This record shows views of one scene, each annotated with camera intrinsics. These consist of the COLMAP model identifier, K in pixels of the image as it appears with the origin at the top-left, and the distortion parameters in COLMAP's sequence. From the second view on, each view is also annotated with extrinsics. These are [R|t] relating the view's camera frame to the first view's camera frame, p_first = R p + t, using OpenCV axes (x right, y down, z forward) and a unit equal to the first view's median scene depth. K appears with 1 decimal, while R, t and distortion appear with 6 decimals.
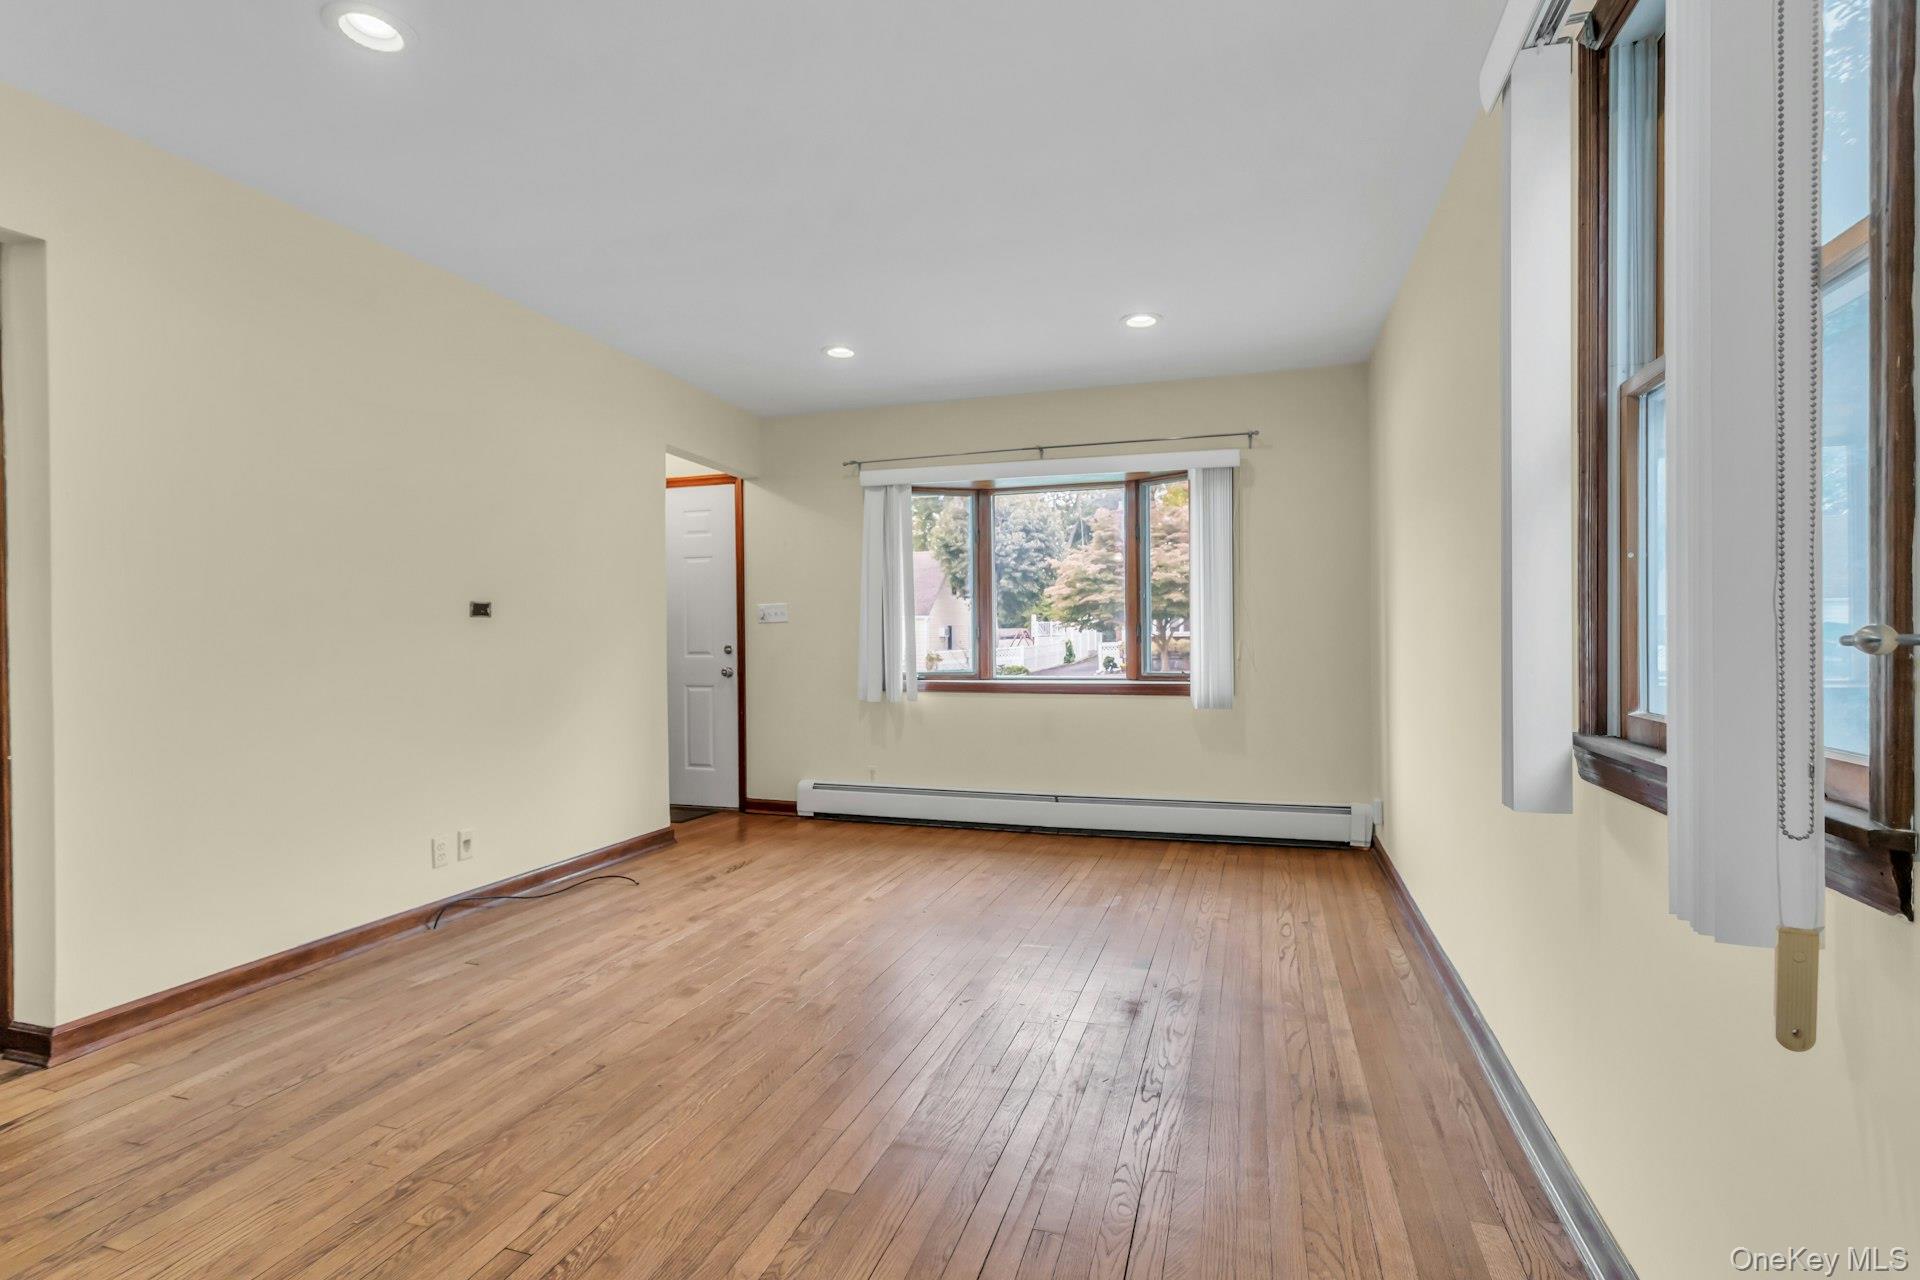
lens RADIAL K [[941.6, 0, 950.0], [0, 941.6, 641.5], [0, 0, 1]] dist [0.003268, 0.001088]
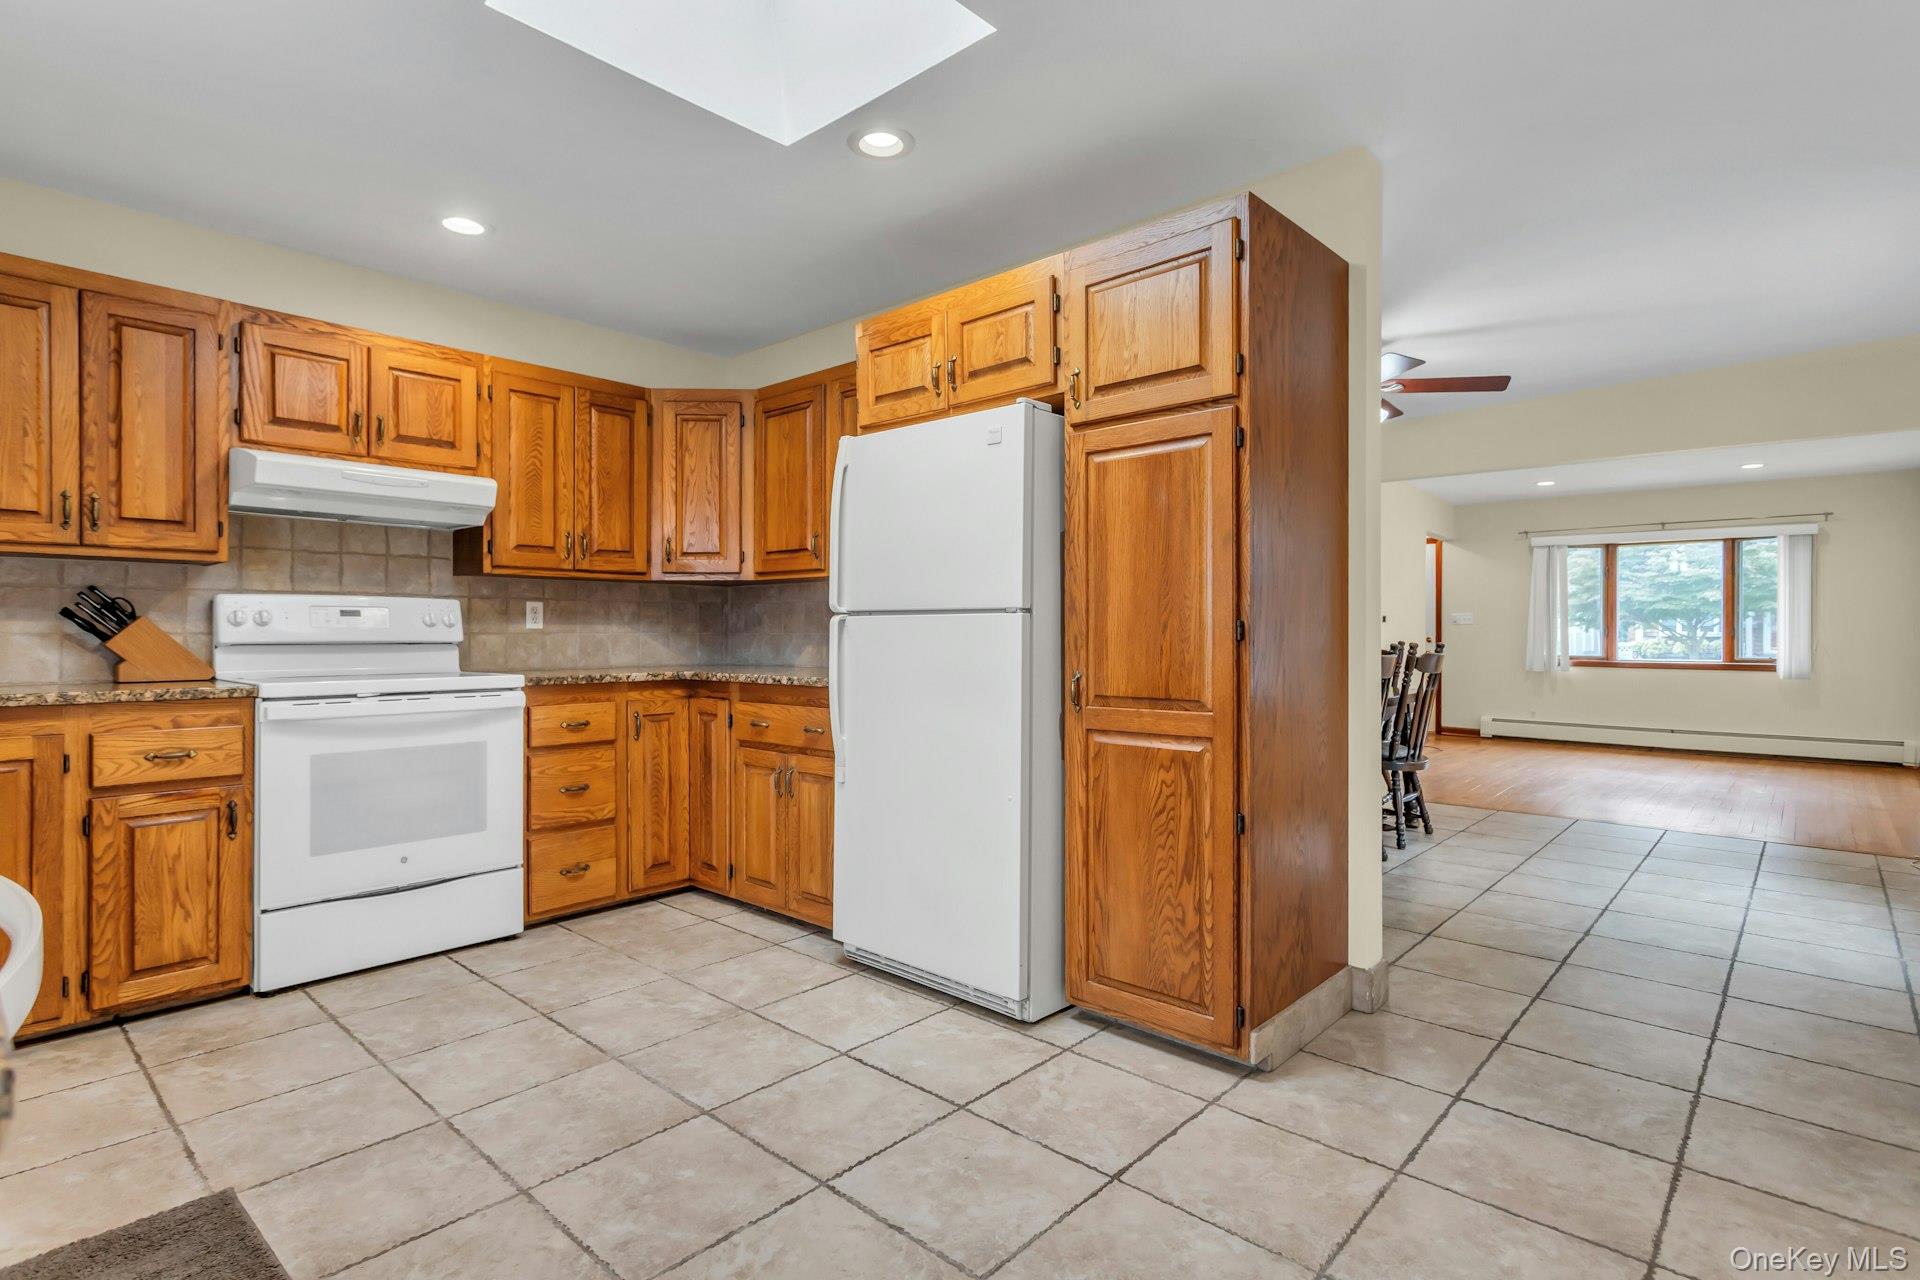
lens RADIAL K [[941.6, 0, 954.9], [0, 941.6, 630.1], [0, 0, 1]] dist [0.003268, 0.001088]
pose [[0.909411, 0.010881, -0.415755, -0.364520], [-0.013744, 0.999898, -0.003894, 0.011257], [0.415671, 0.009256, 0.909468, -1.094375]]
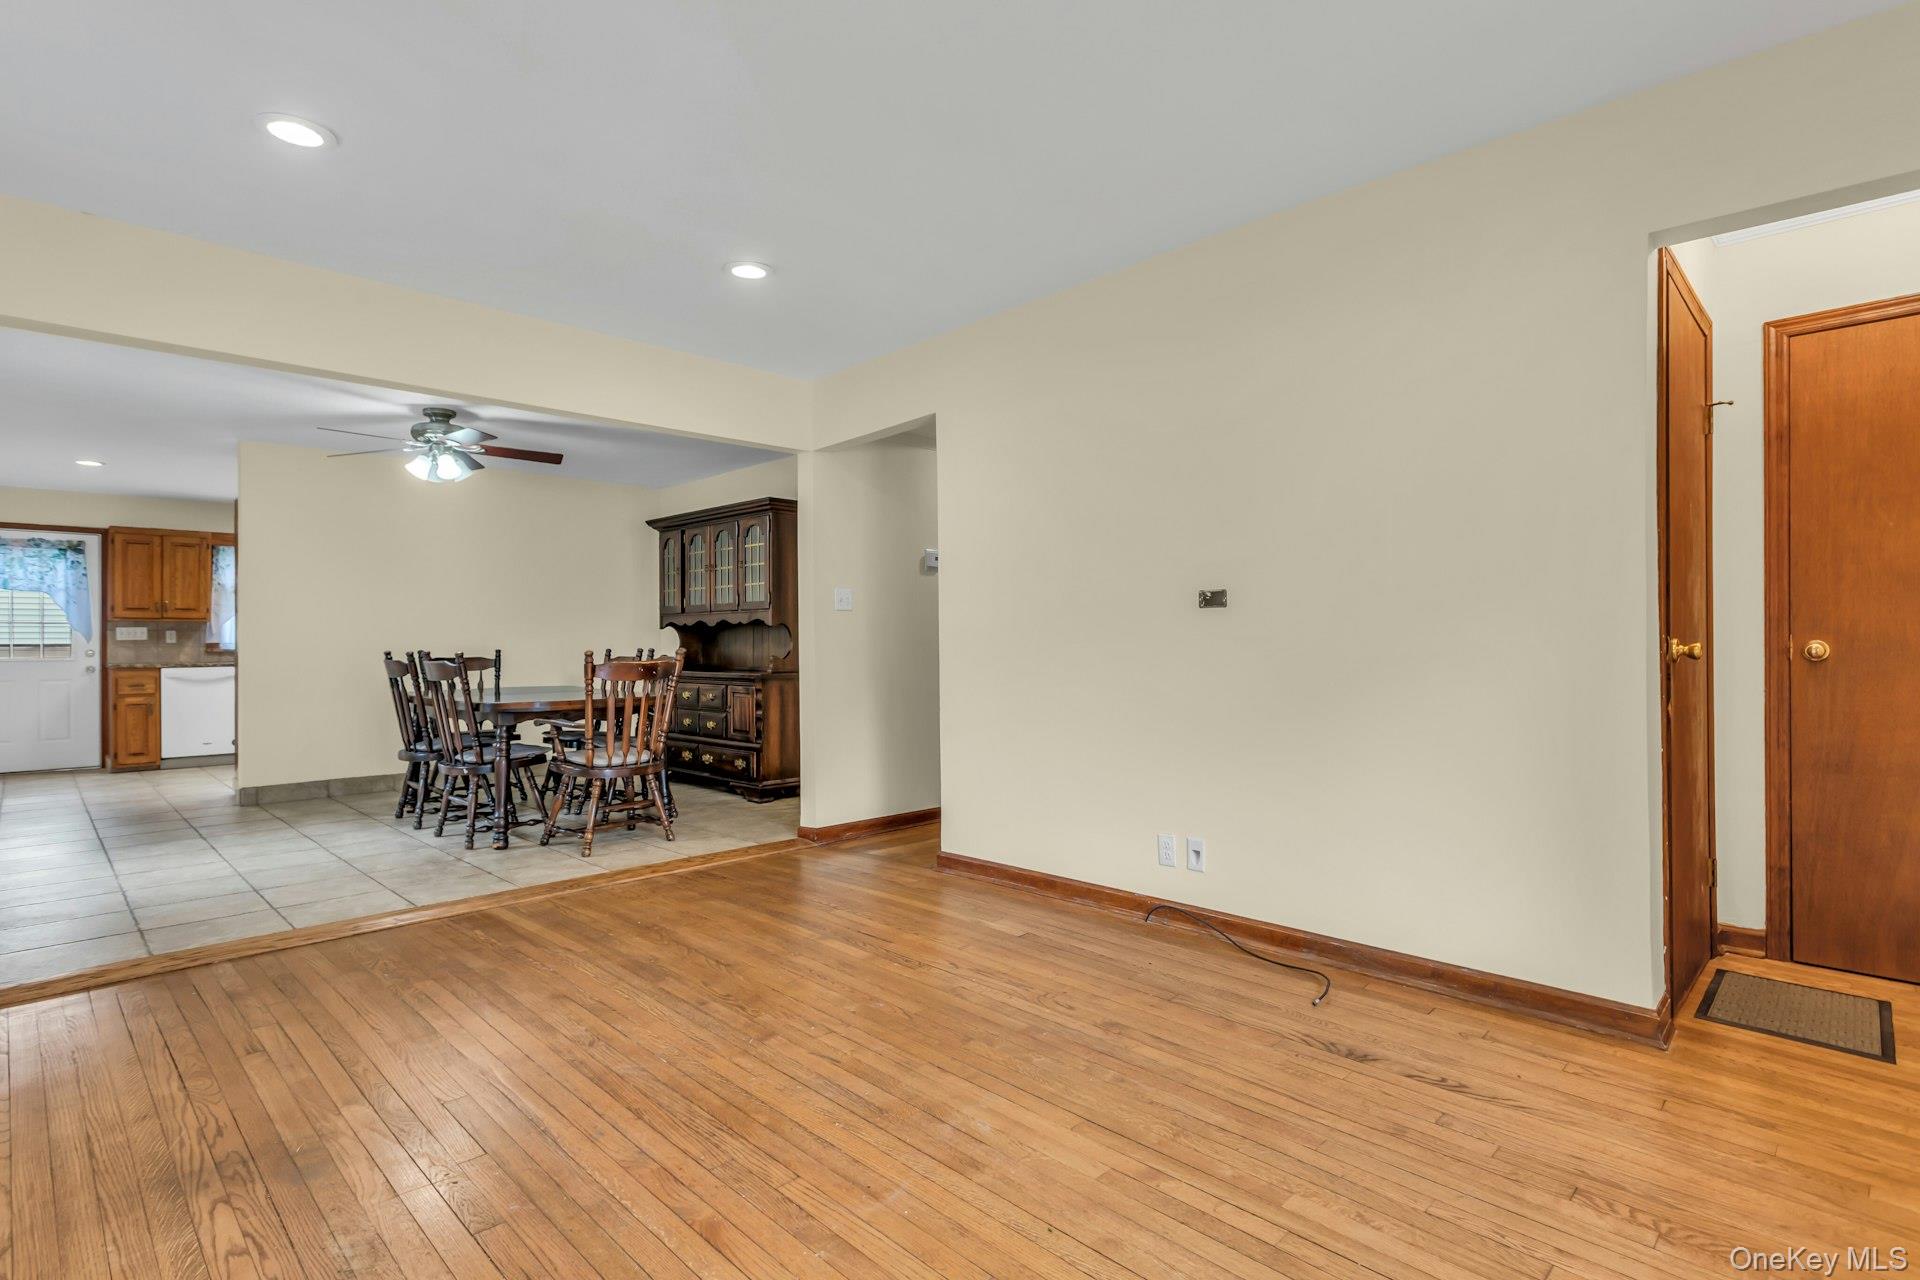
lens RADIAL K [[941.6, 0, 953.9], [0, 941.6, 638.0], [0, 0, 1]] dist [0.003268, 0.001088]
pose [[-0.457791, 0.008830, -0.889016, 0.298600], [0.006430, 0.999957, 0.006621, -0.003281], [0.889036, -0.002685, -0.457829, 0.877207]]
